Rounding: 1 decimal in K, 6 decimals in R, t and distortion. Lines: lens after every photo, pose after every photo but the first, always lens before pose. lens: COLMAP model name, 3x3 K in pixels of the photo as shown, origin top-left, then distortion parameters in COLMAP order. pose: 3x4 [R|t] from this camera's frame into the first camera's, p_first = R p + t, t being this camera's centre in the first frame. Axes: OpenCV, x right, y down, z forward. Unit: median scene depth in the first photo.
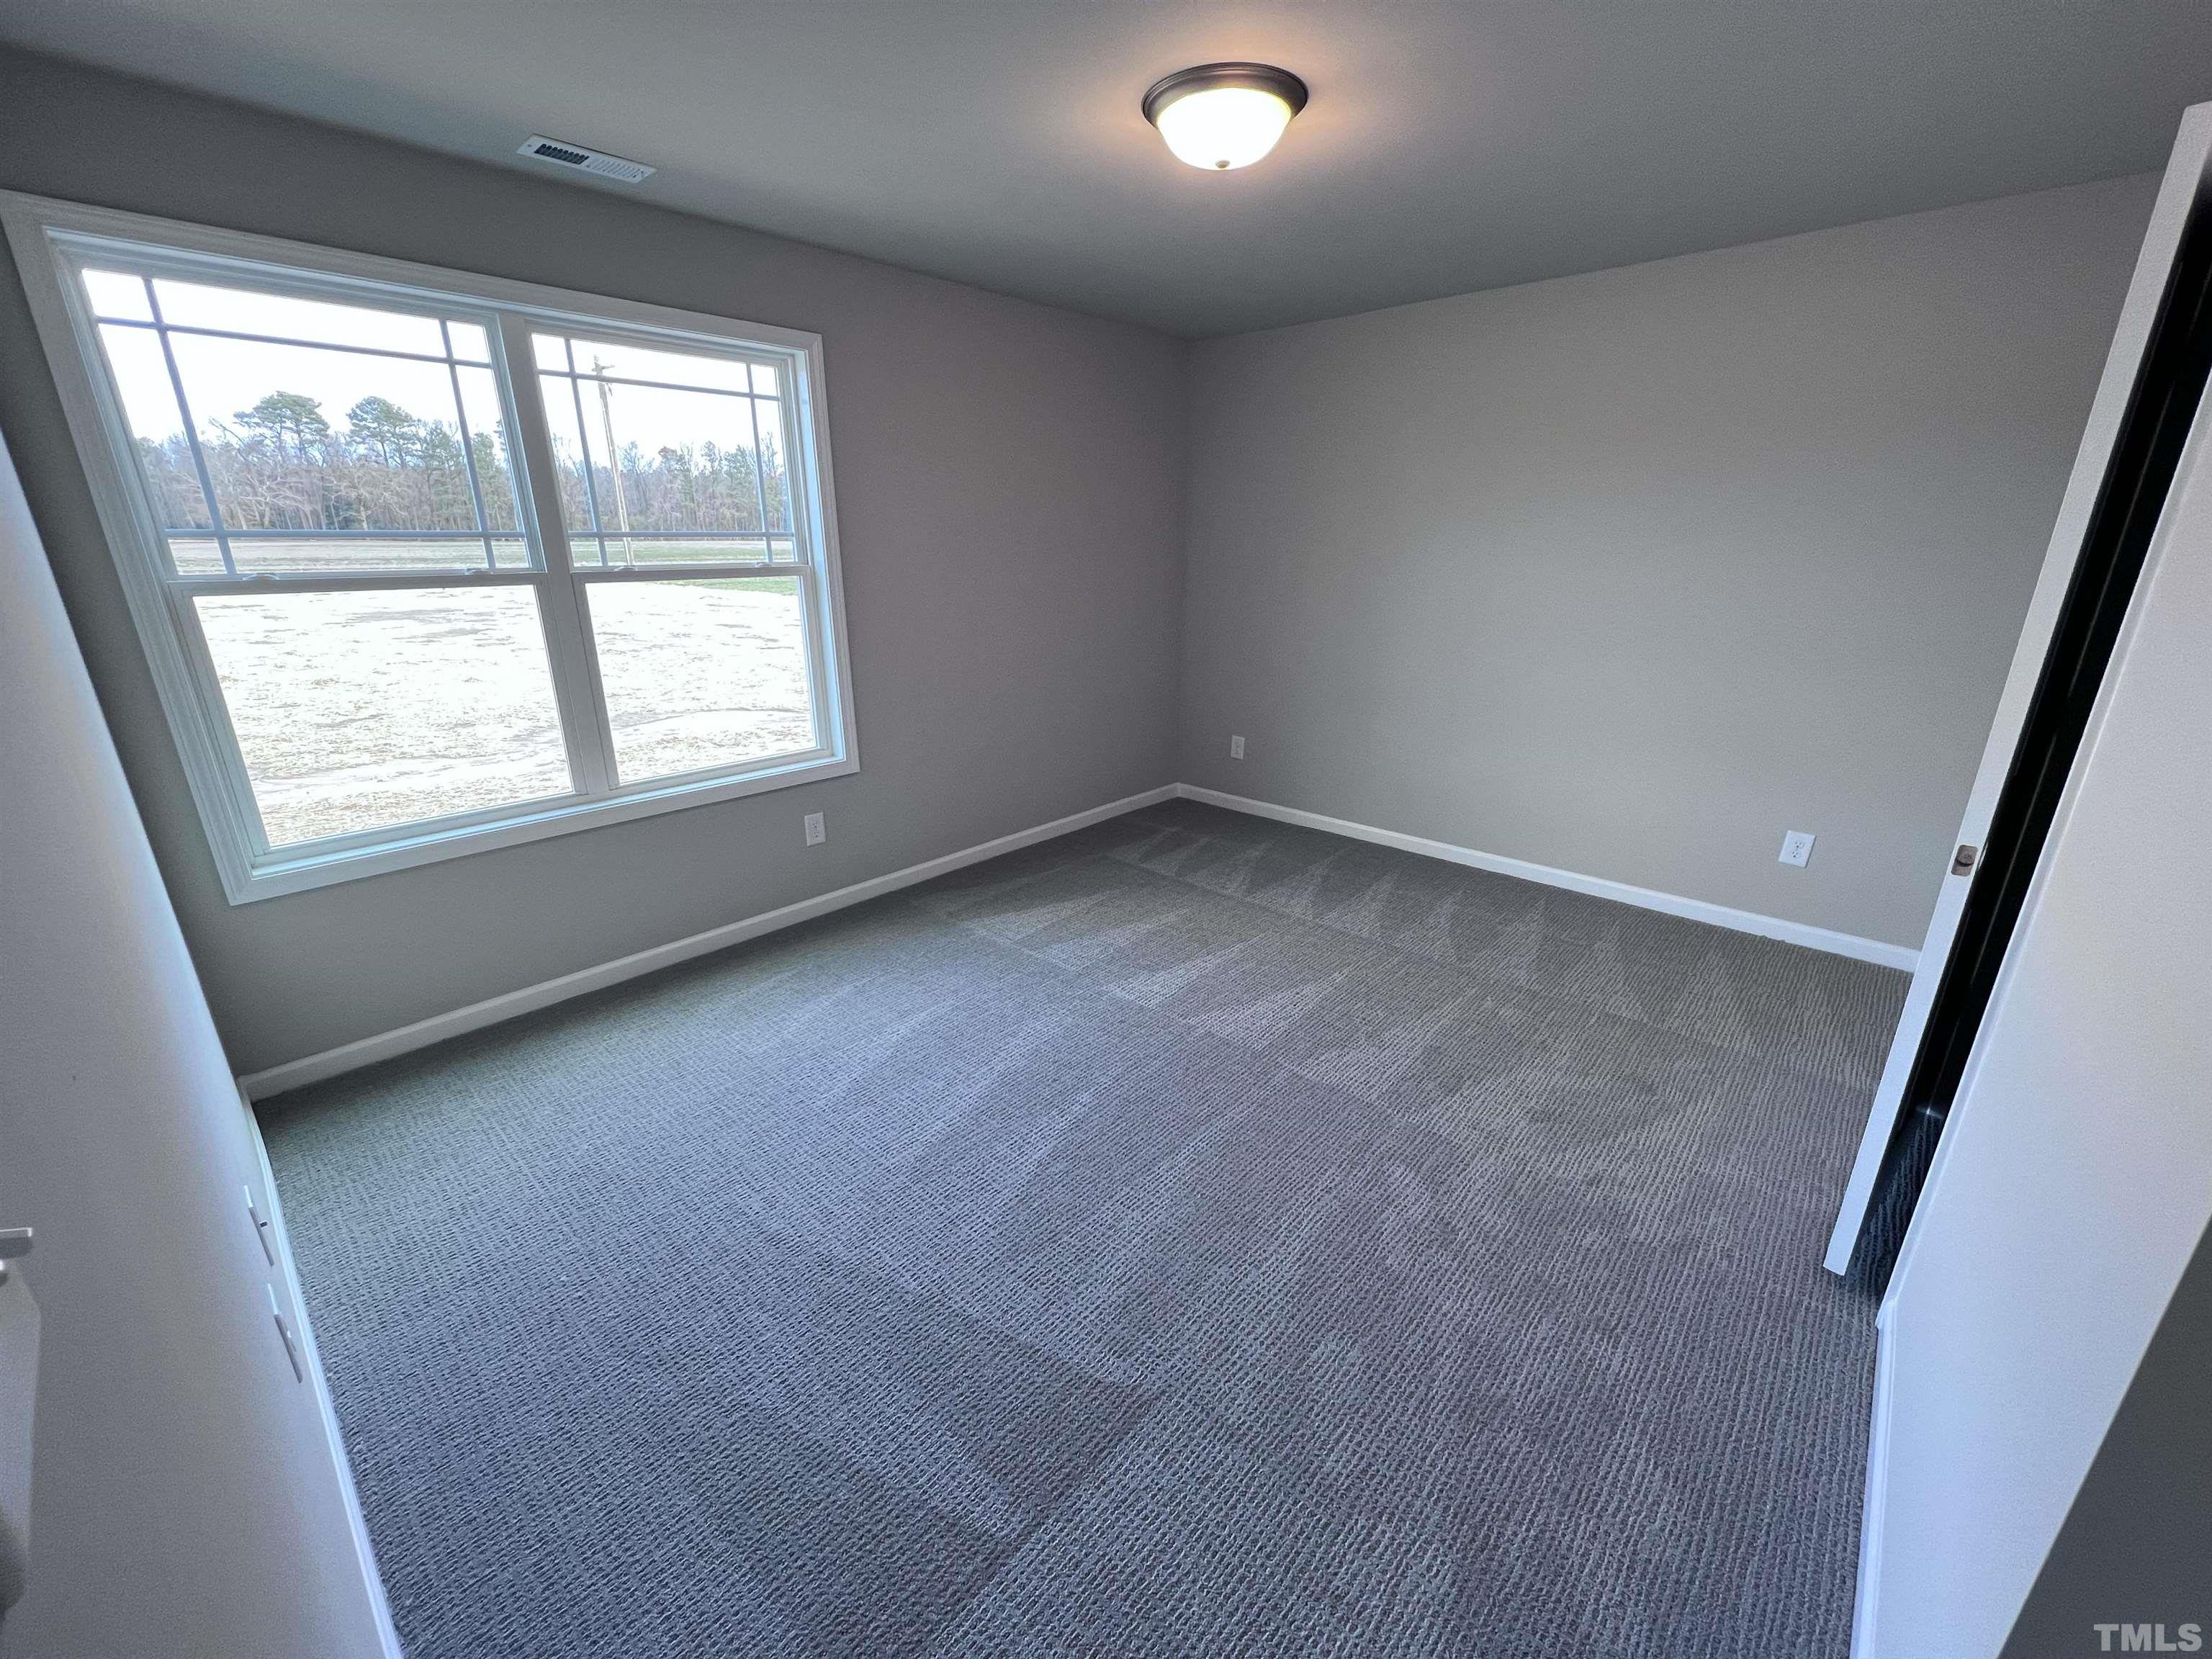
lens RADIAL K [[880.1, 0, 1084.3], [0, 880.1, 825.8], [0, 0, 1]] dist [-0.002921, 0.000317]
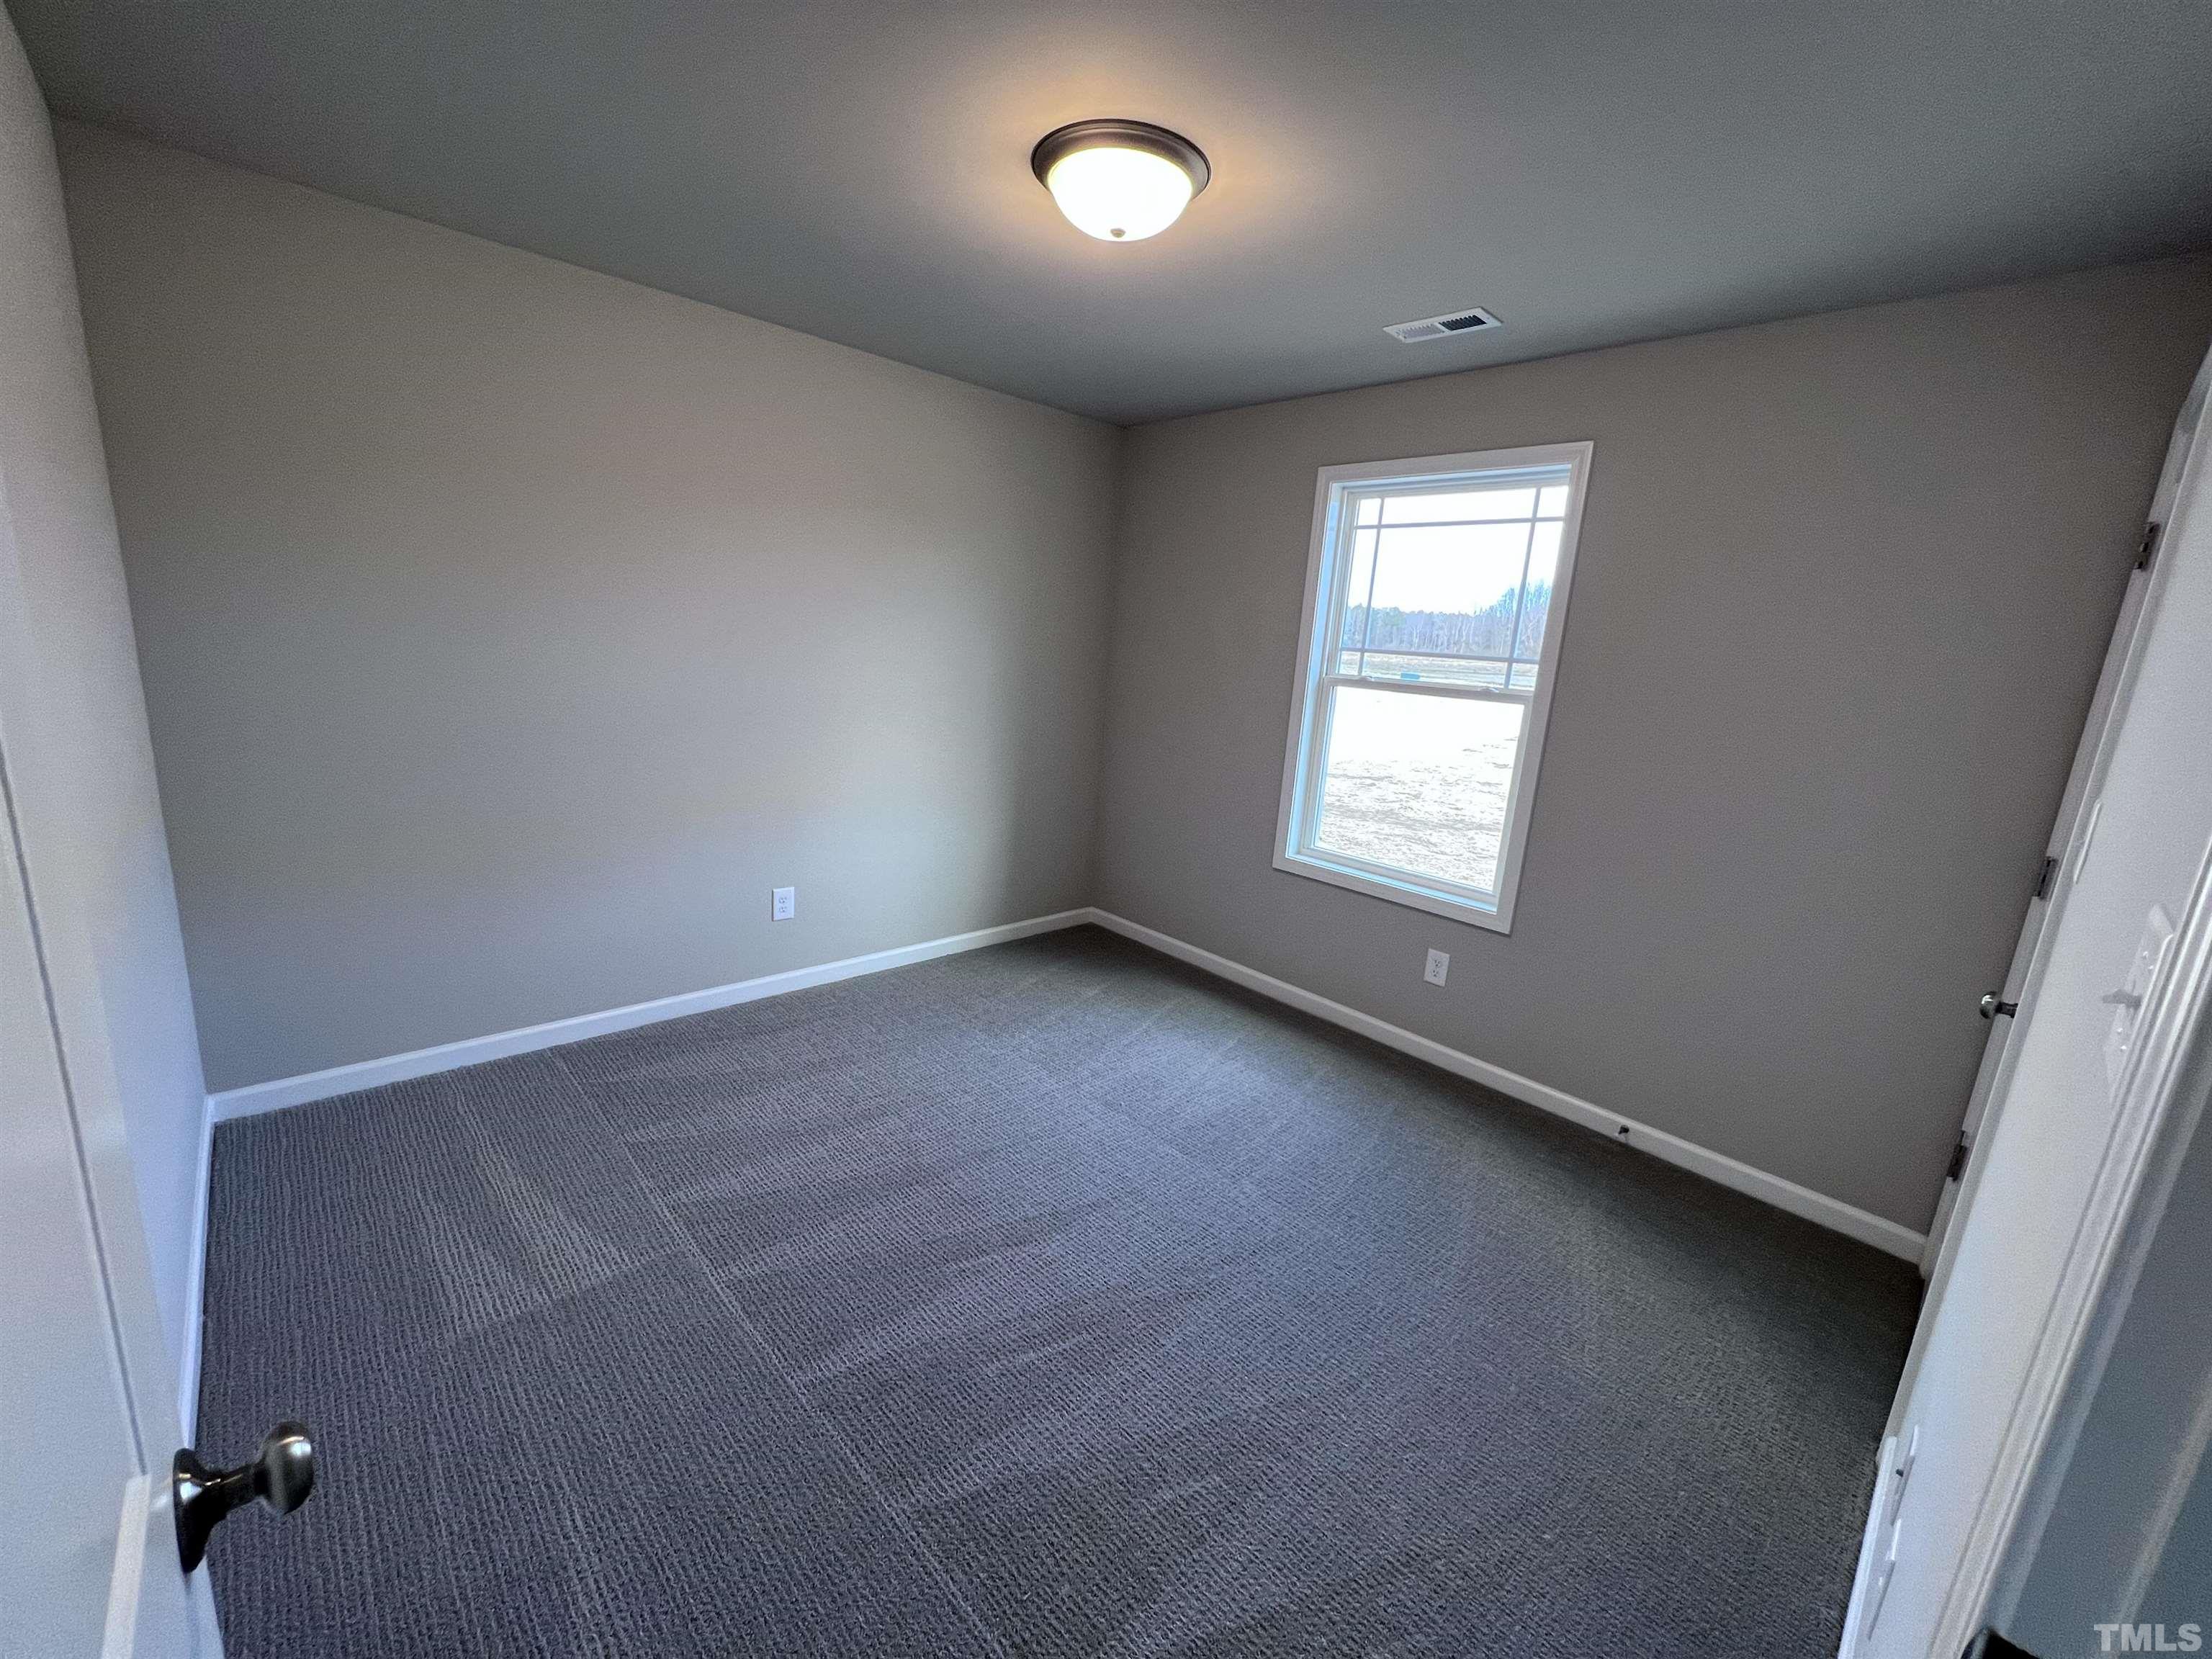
lens RADIAL K [[880.1, 0, 1085.8], [0, 880.1, 823.7], [0, 0, 1]] dist [-0.002921, 0.000317]
pose [[-0.068214, 0.207323, -0.975891, 0.633072], [-0.376986, 0.900292, 0.217613, -0.208459], [0.923704, 0.382742, 0.016745, 0.637987]]
